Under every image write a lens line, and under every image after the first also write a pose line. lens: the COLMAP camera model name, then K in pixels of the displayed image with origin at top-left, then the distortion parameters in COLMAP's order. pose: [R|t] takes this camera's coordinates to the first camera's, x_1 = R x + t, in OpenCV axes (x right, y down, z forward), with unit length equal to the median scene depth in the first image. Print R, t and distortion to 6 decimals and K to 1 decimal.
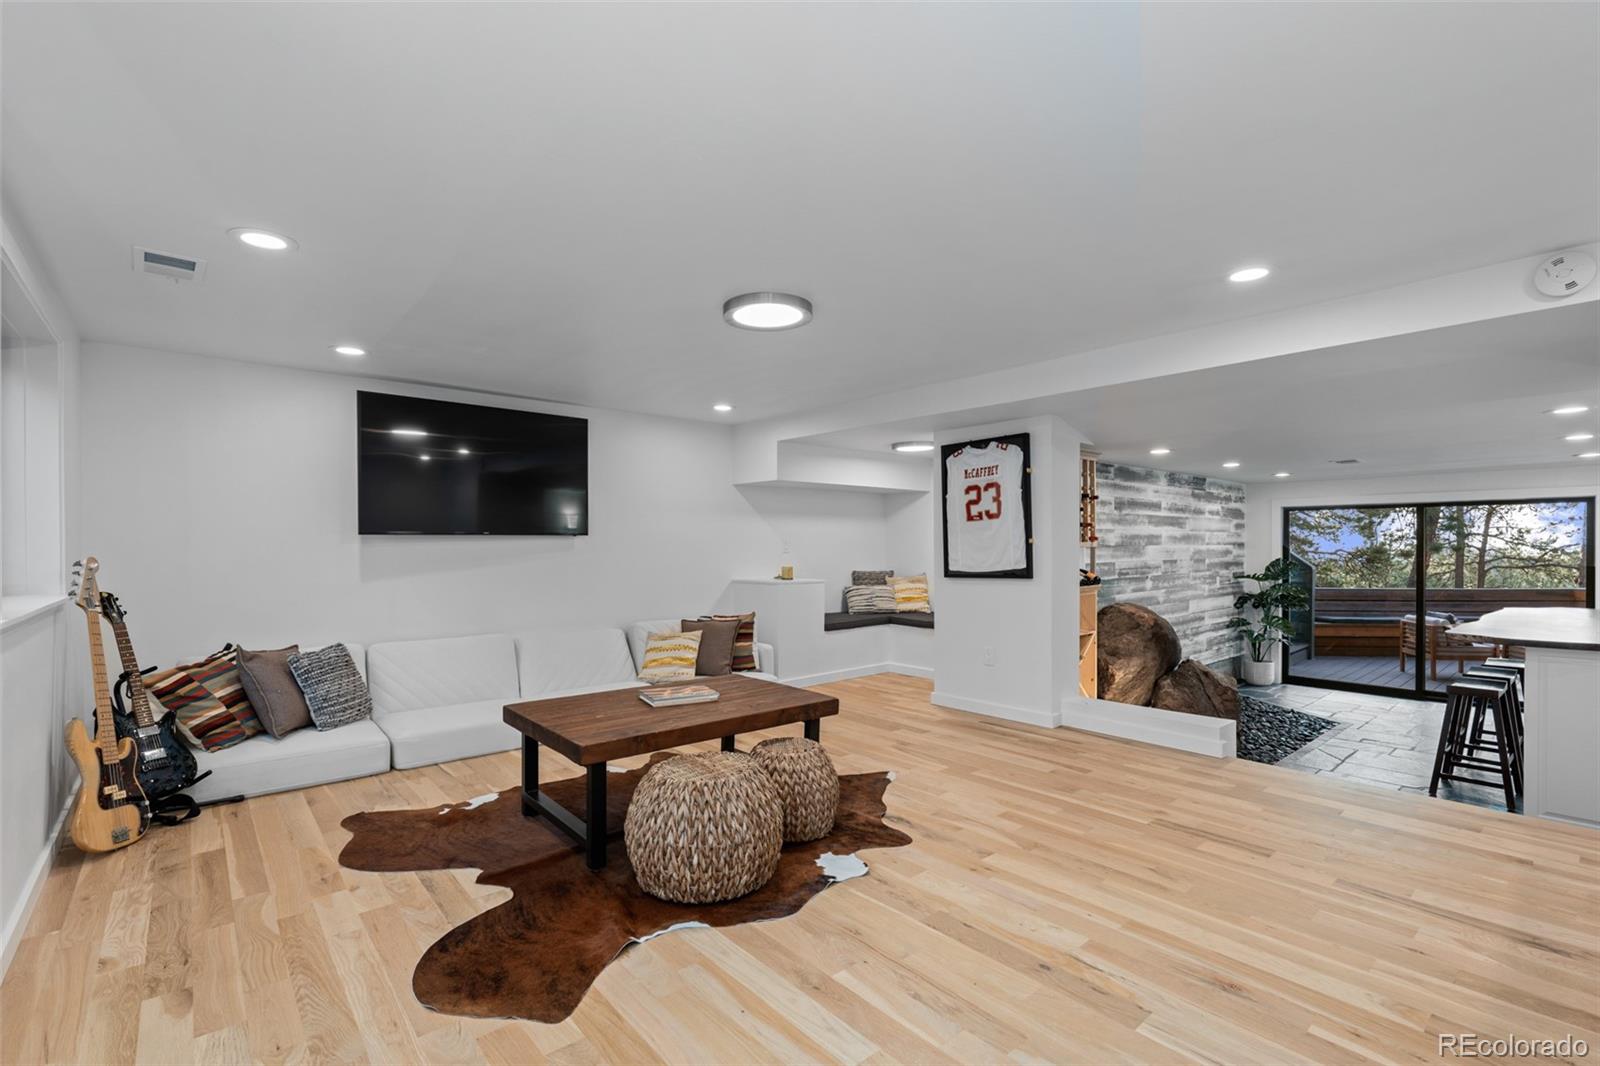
lens RADIAL K [[735.3, 0, 796.3], [0, 735.3, 562.8], [0, 0, 1]] dist [-0.002692, -0.000218]
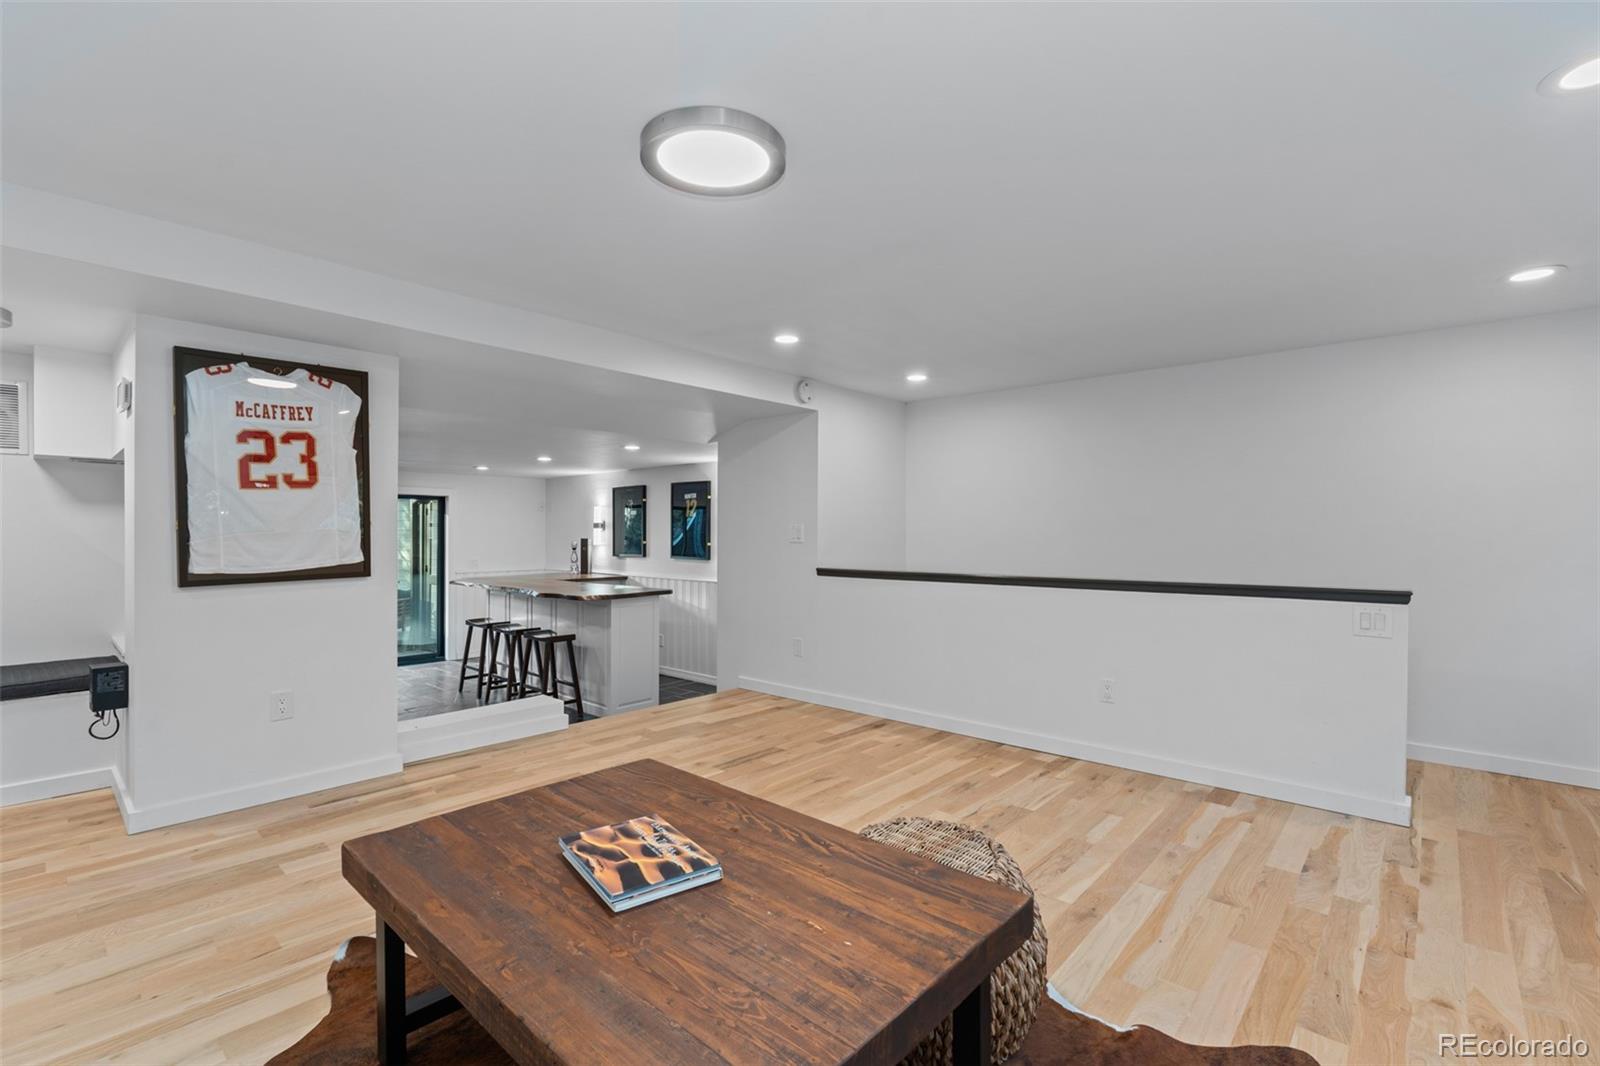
lens RADIAL K [[715.6, 0, 804.1], [0, 715.6, 542.8], [0, 0, 1]] dist [-0.002677, -0.000046]
pose [[-0.148912, -0.011055, 0.988789, -0.430224], [0.018741, 0.999726, 0.014000, -0.013204], [-0.988673, 0.020615, -0.148664, 0.676822]]
